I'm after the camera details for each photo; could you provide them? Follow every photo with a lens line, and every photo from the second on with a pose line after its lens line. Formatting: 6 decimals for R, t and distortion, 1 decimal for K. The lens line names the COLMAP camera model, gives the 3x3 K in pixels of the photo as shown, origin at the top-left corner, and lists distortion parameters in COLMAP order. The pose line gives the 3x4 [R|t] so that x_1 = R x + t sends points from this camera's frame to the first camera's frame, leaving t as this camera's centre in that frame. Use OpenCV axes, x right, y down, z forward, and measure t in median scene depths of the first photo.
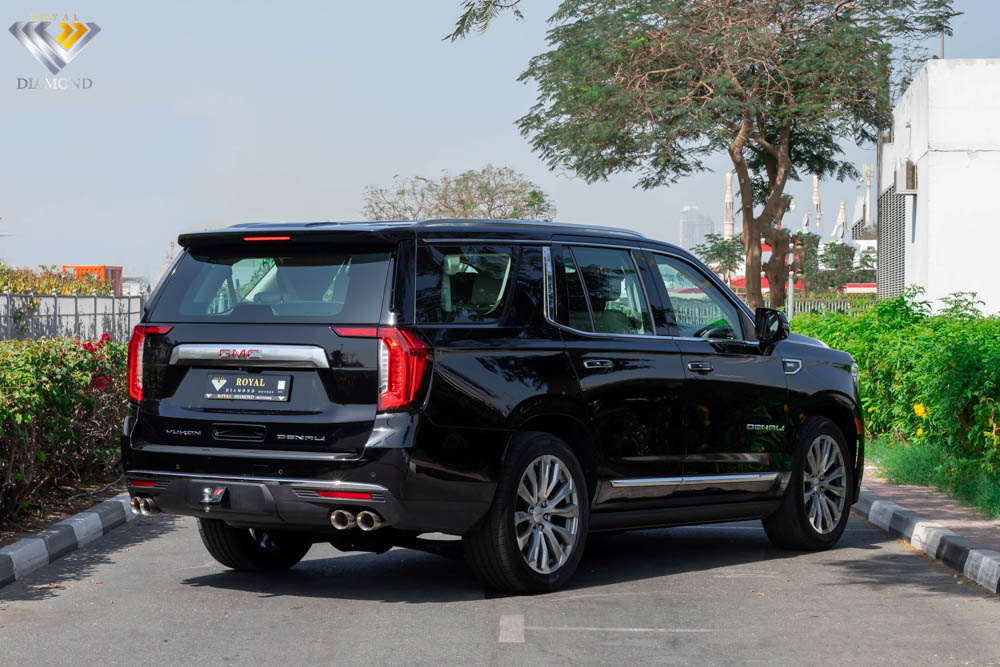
lens RADIAL K [[1374.9, 0, 500.0], [0, 1374.9, 333.5], [0, 0, 1]] dist [-0.023931, -0.054667]
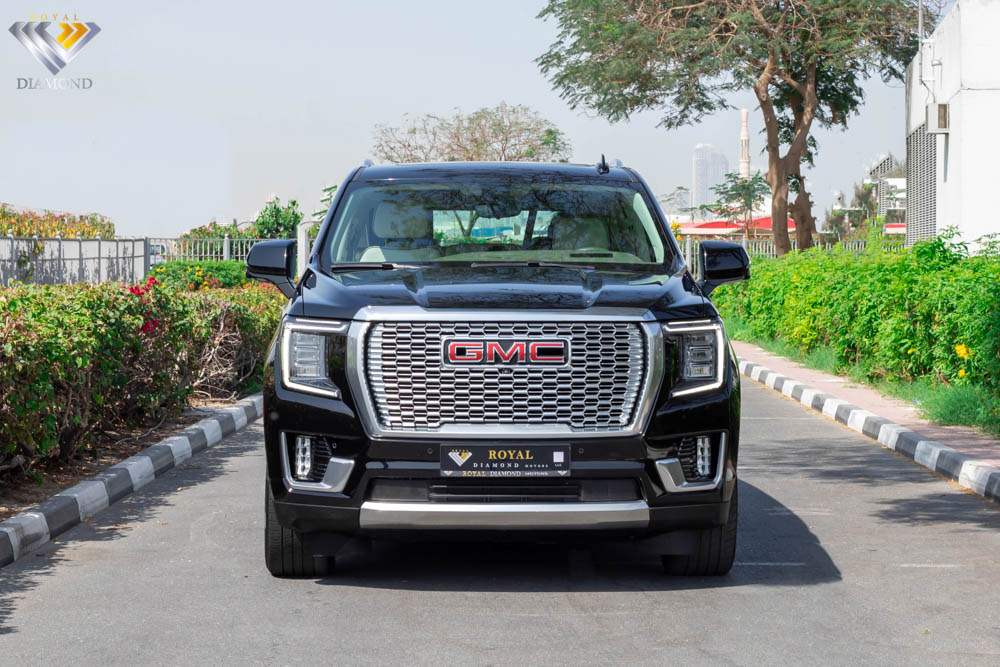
lens RADIAL K [[1469.1, 0, 502.6], [0, 1469.1, 253.6], [0, 0, 1]] dist [0.013643, -0.151343]
pose [[0.999916, -0.003192, 0.012556, -0.025614], [0.003391, 0.999868, -0.015911, 0.000319], [-0.012504, 0.015952, 0.999795, -0.041652]]
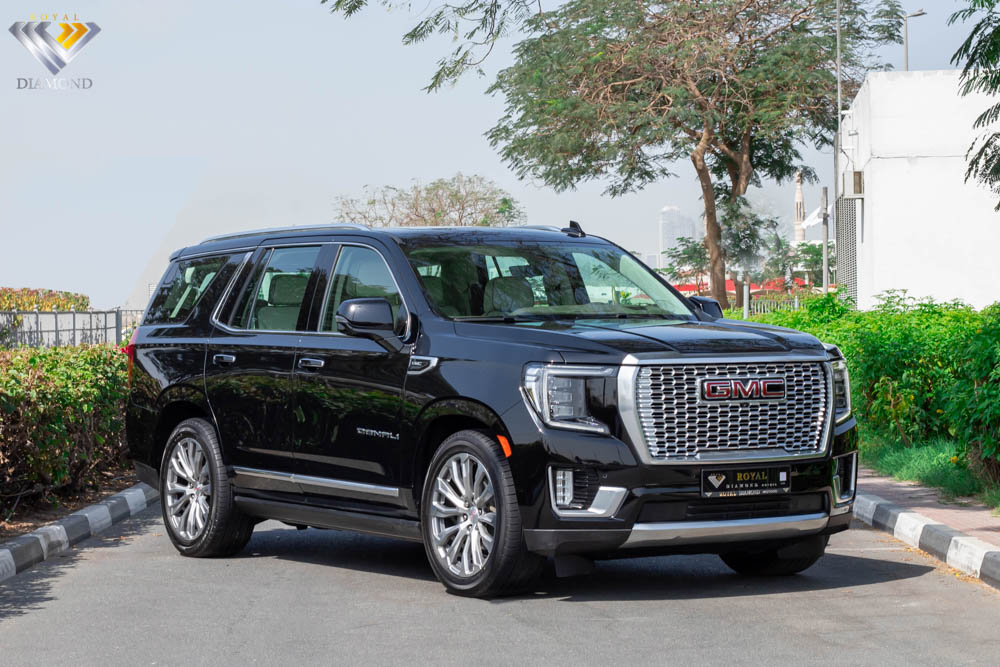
lens RADIAL K [[1640.6, 0, 500.0], [0, 1640.6, 333.5], [0, 0, 1]] dist [-0.042240, 0.108593]
pose [[0.999613, -0.021680, 0.017407, -0.001765], [0.021876, 0.999698, -0.011155, 0.009774], [-0.017160, 0.011531, 0.999786, -0.229540]]
